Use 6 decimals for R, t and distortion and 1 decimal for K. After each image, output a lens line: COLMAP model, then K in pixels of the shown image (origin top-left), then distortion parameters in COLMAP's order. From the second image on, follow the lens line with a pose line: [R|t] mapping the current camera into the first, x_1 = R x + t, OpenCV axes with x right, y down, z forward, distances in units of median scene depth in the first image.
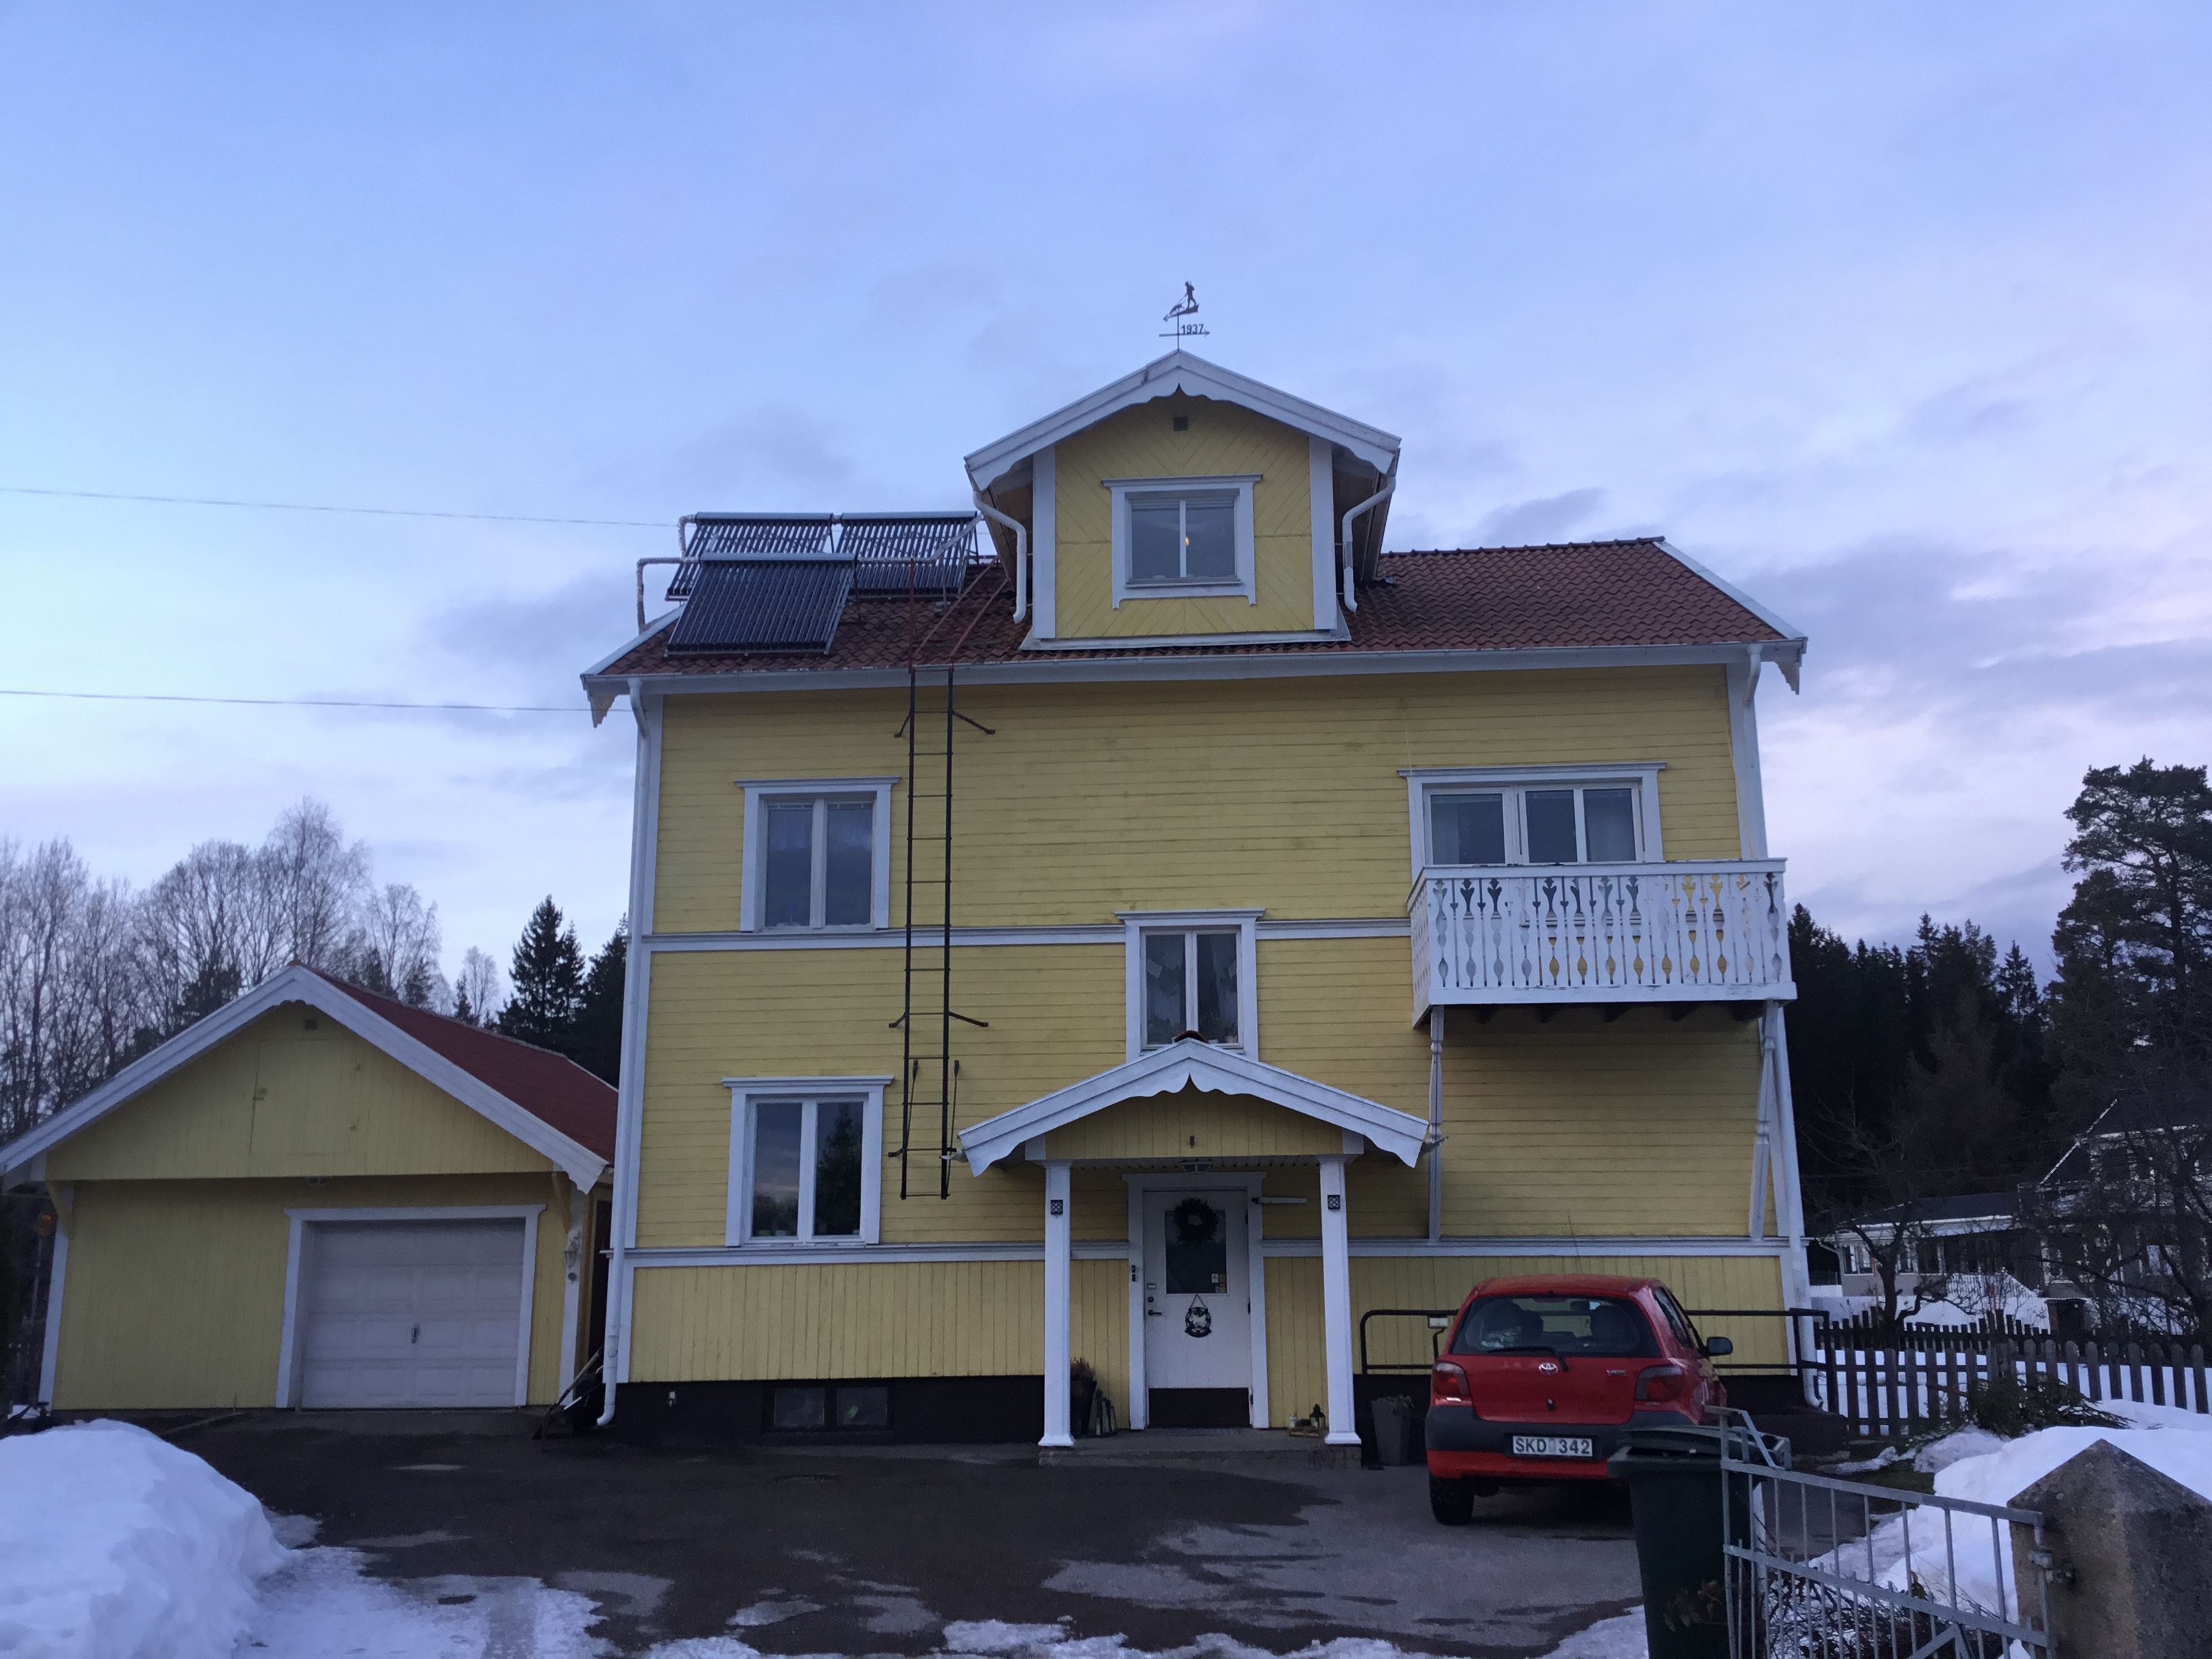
lens RADIAL K [[2045.3, 0, 1106.0], [0, 2045.3, 829.5], [0, 0, 1]] dist [0.041347, -0.003435]
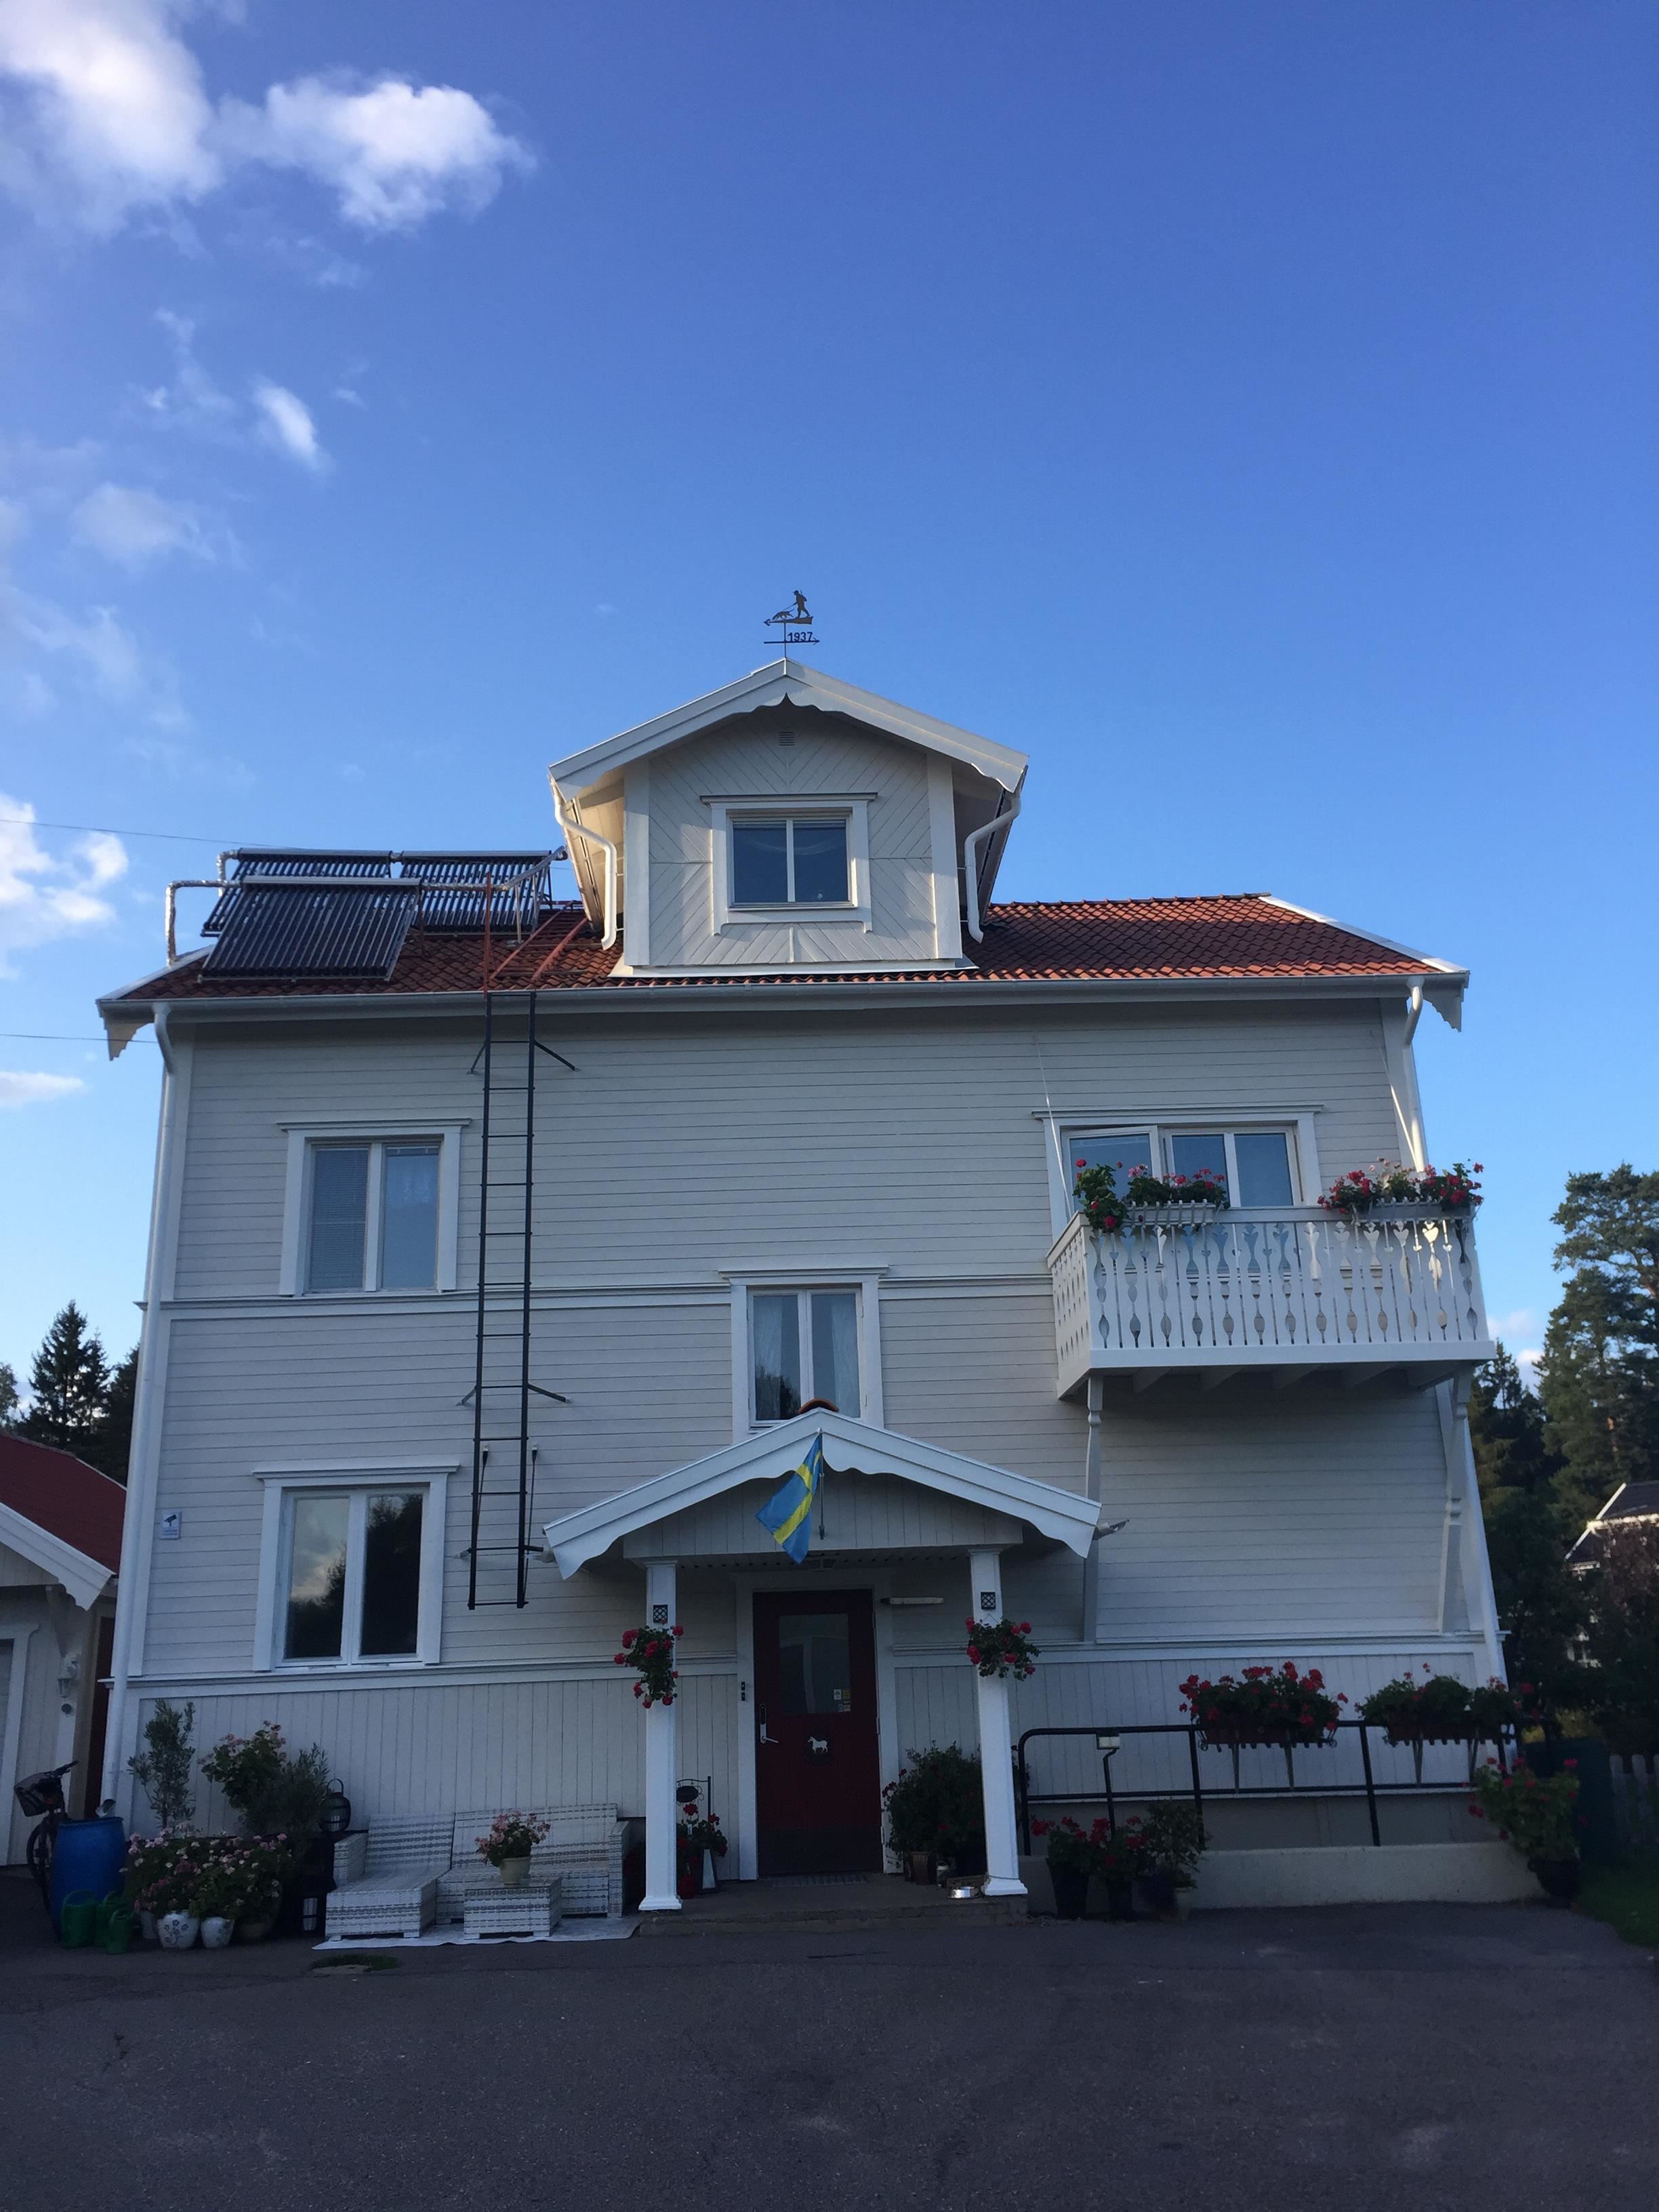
lens RADIAL K [[1883.4, 0, 829.5], [0, 1883.4, 1106.0], [0, 0, 1]] dist [0.028760, 0.001650]
pose [[0.994089, 0.007657, 0.108298, -0.035806], [0.000943, 0.996863, -0.079136, 0.033330], [-0.108564, 0.078770, 0.990964, 0.183786]]
